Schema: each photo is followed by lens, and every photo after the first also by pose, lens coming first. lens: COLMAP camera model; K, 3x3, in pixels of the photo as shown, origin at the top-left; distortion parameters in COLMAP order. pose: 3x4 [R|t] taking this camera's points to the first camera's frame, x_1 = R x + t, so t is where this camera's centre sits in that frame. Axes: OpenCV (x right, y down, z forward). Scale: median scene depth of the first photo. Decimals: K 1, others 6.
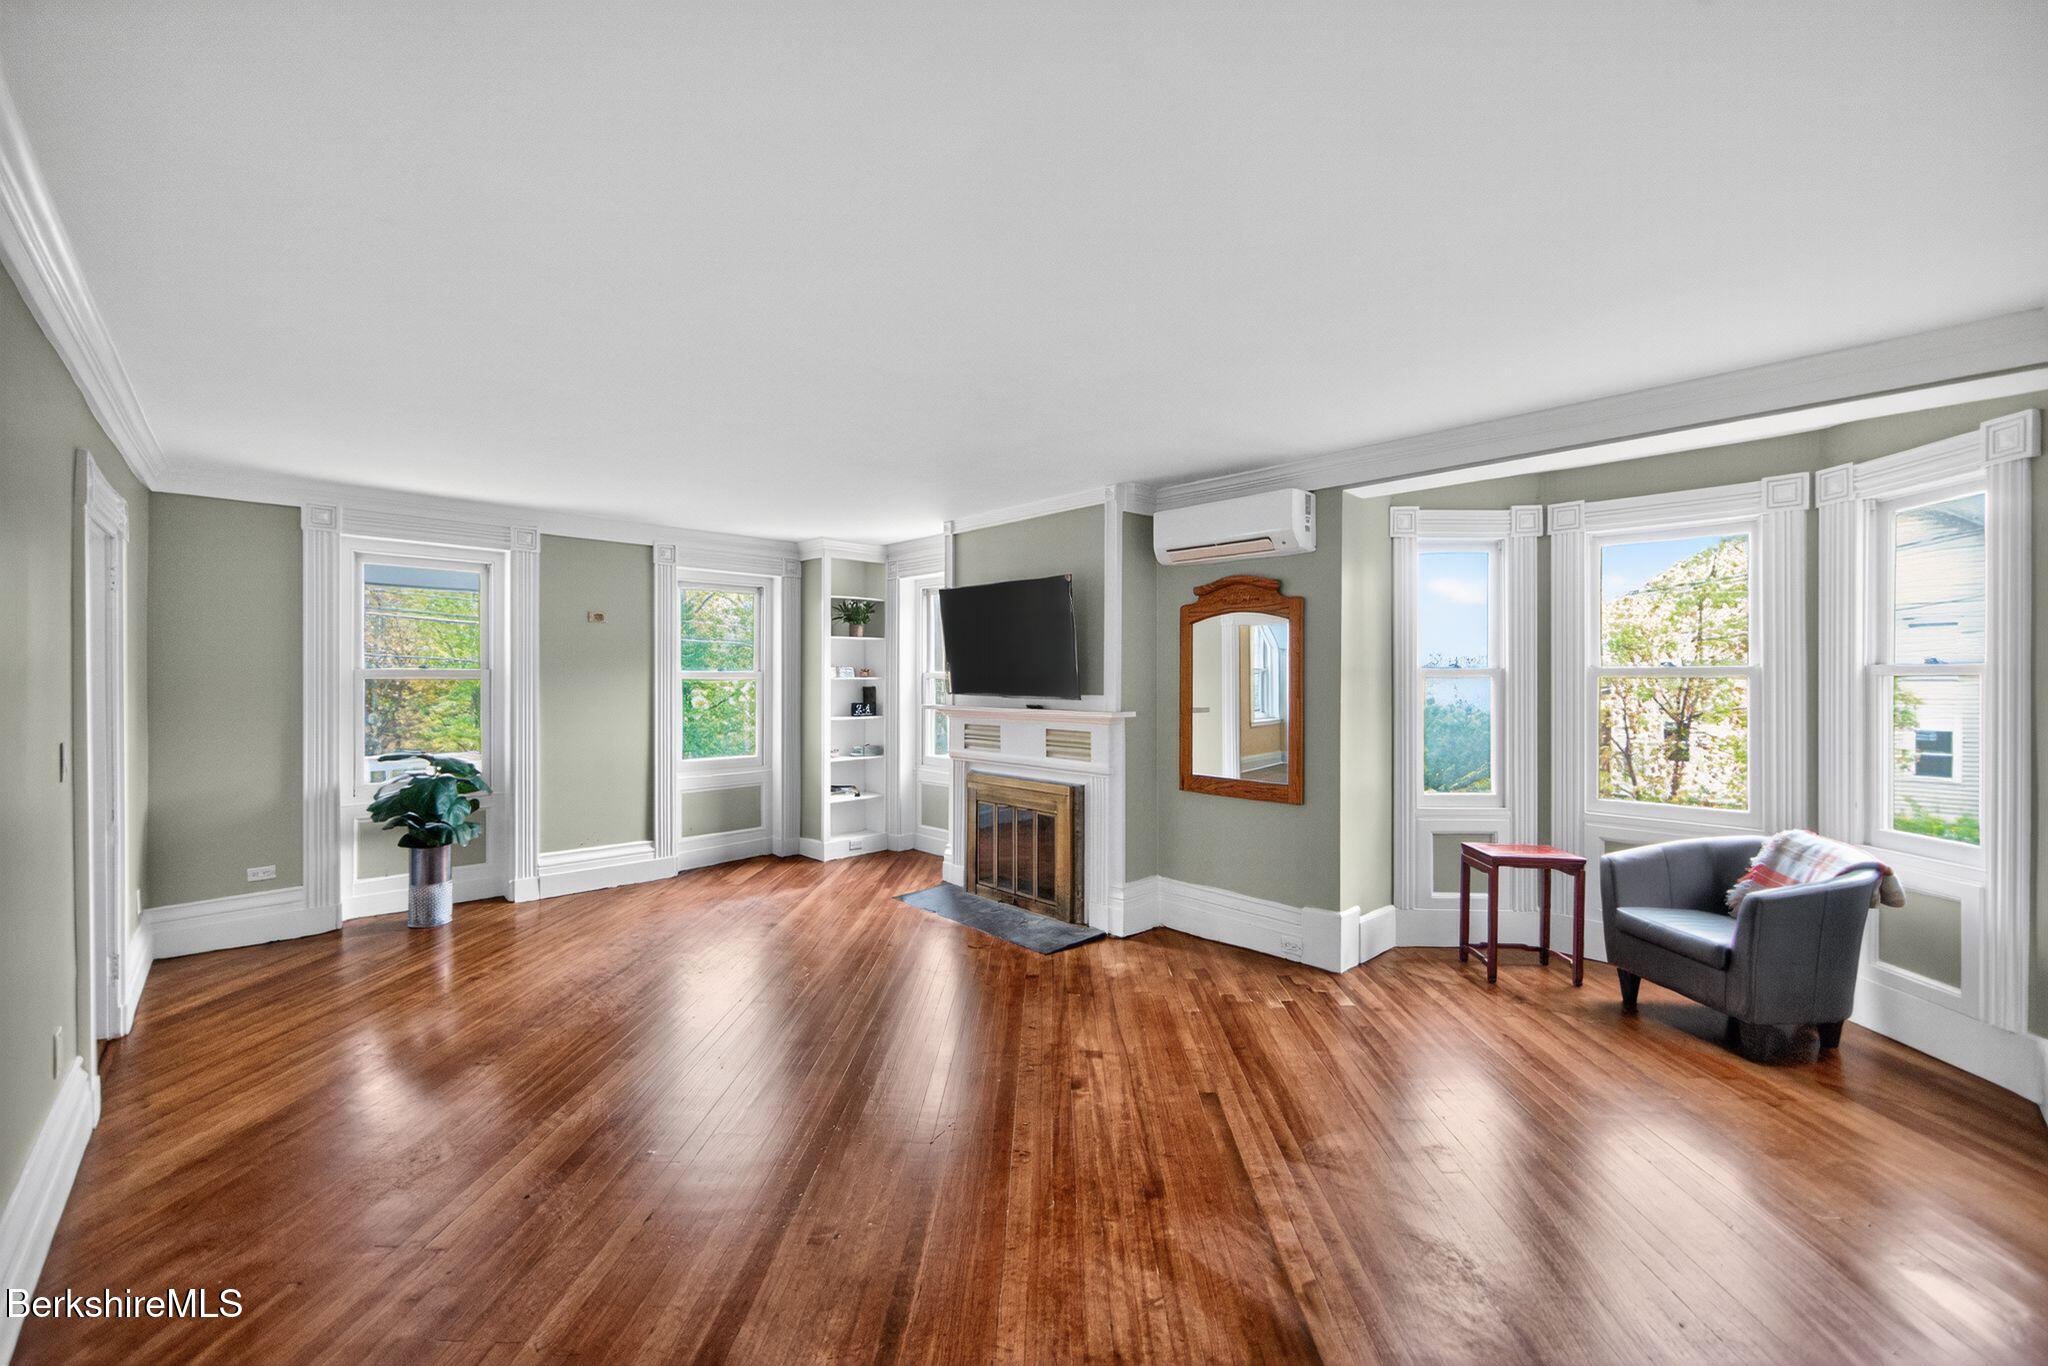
lens RADIAL K [[813.8, 0, 1023.4], [0, 813.8, 683.2], [0, 0, 1]] dist [-0.001353, -0.000060]
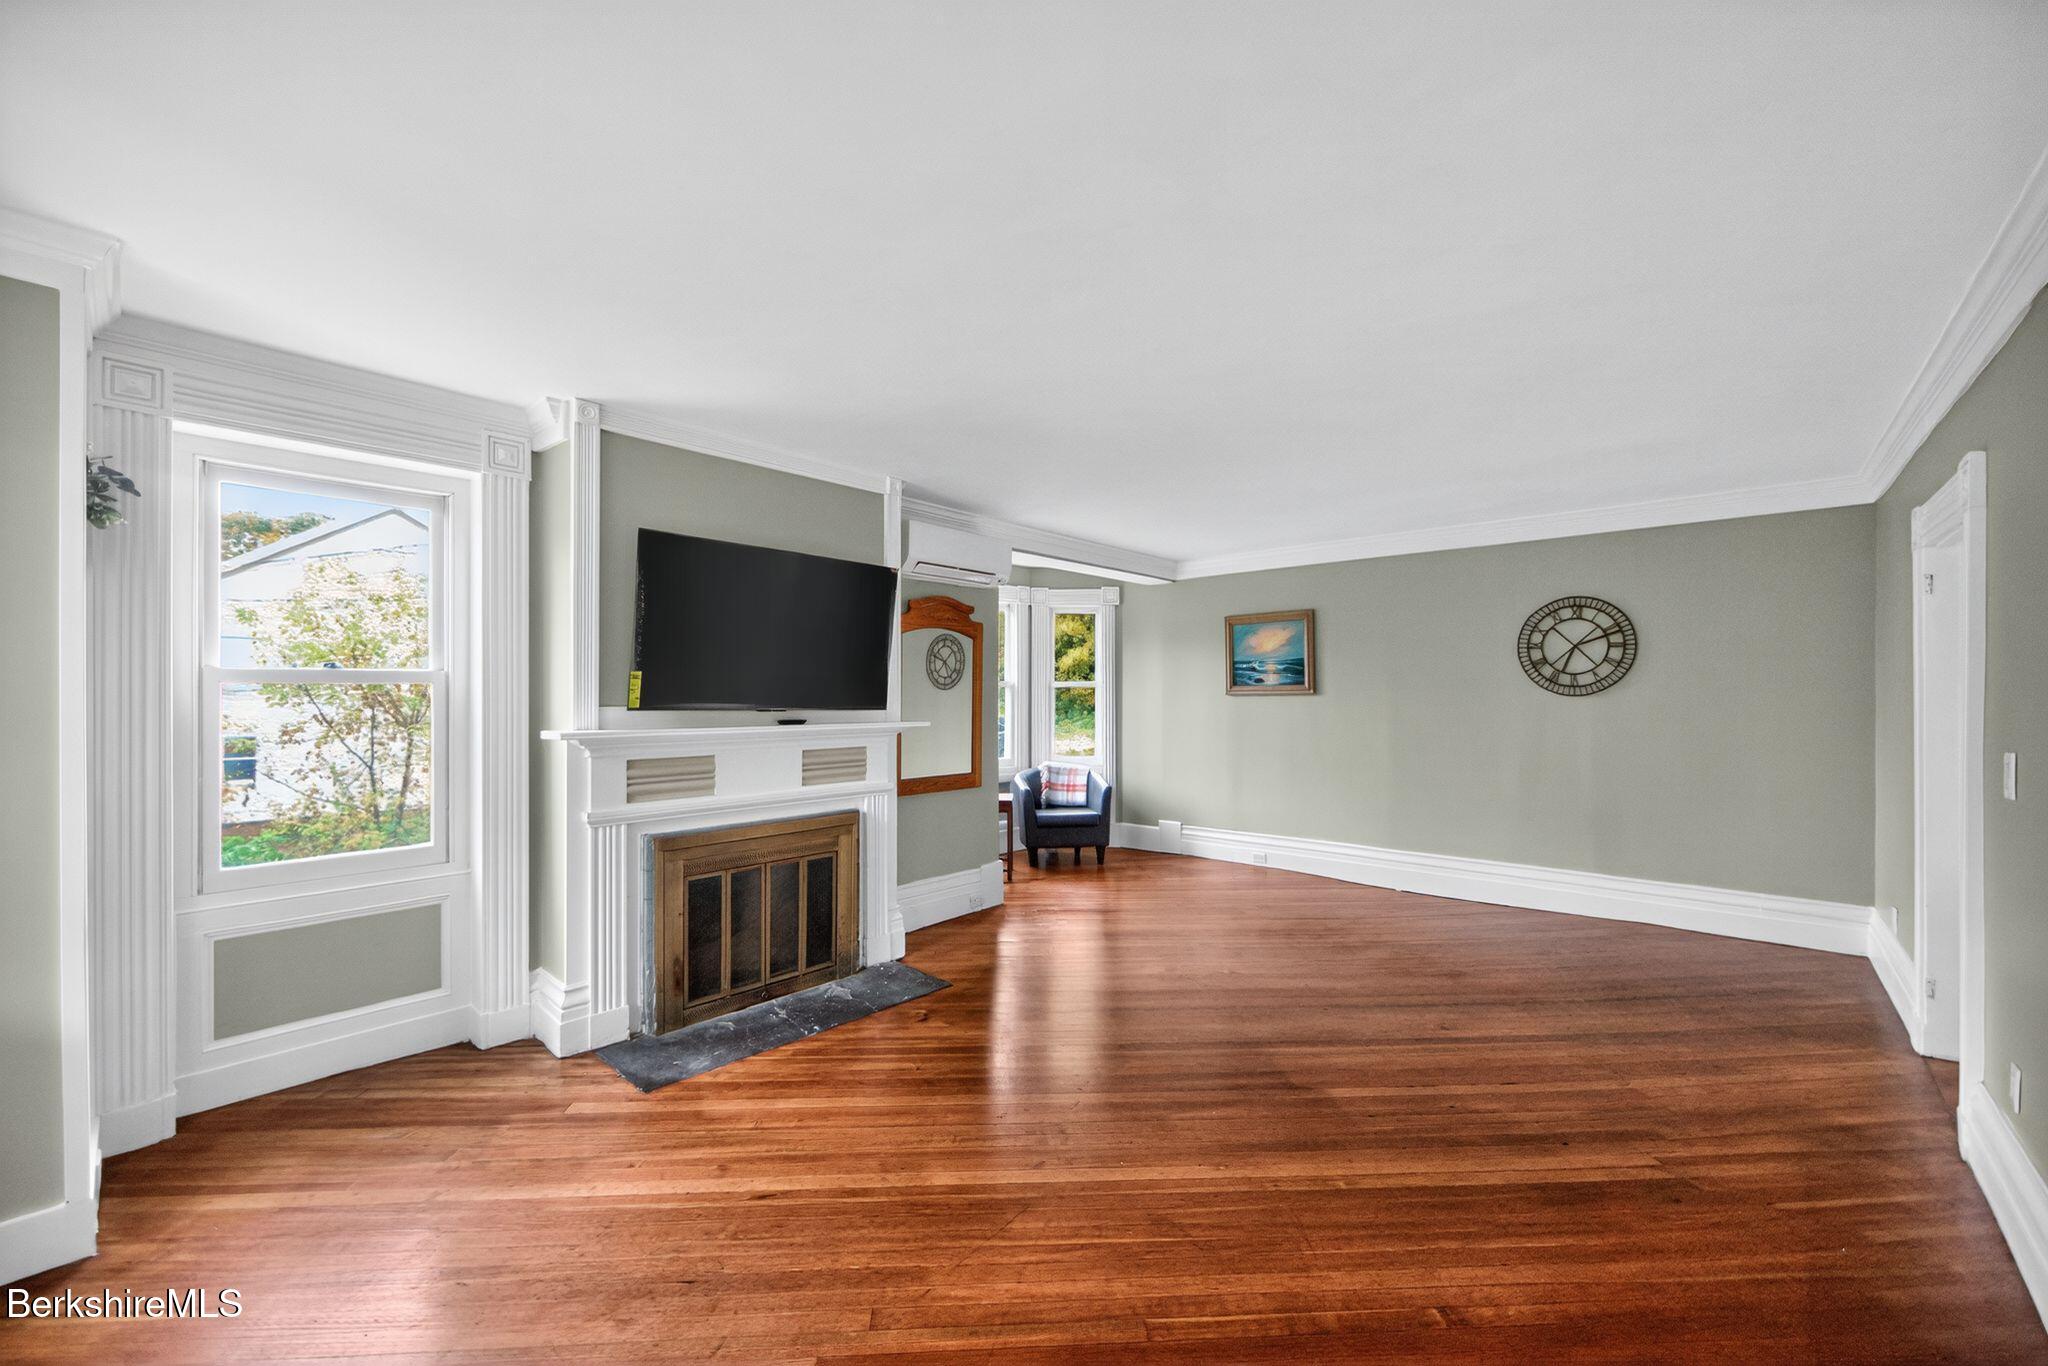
lens RADIAL K [[813.8, 0, 1023.3], [0, 813.8, 690.3], [0, 0, 1]] dist [-0.001353, -0.000060]
pose [[-0.095221, 0.003121, 0.995451, -0.773664], [0.000206, 0.999995, -0.003116, 0.001327], [-0.995456, -0.000092, -0.095222, 0.868477]]
